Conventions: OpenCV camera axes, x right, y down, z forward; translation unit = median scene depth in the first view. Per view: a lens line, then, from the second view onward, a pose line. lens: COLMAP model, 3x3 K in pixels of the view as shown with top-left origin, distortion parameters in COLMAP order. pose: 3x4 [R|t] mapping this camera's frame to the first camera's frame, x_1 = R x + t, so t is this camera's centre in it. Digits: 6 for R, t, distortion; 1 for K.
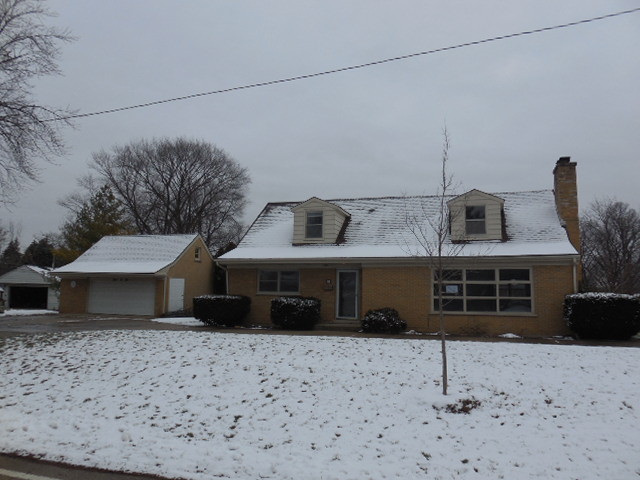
lens RADIAL K [[486.8, 0, 320.0], [0, 486.8, 240.0], [0, 0, 1]] dist [-0.111490, 0.126377]
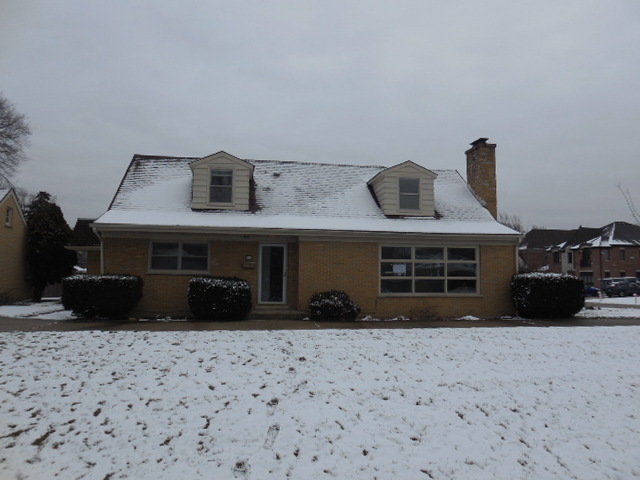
lens RADIAL K [[486.8, 0, 320.0], [0, 486.8, 240.0], [0, 0, 1]] dist [-0.111490, 0.126377]
pose [[0.893112, 0.029263, 0.448881, -0.249477], [-0.051195, 0.998011, 0.036798, 0.021855], [-0.446911, -0.055845, 0.892833, 0.246489]]
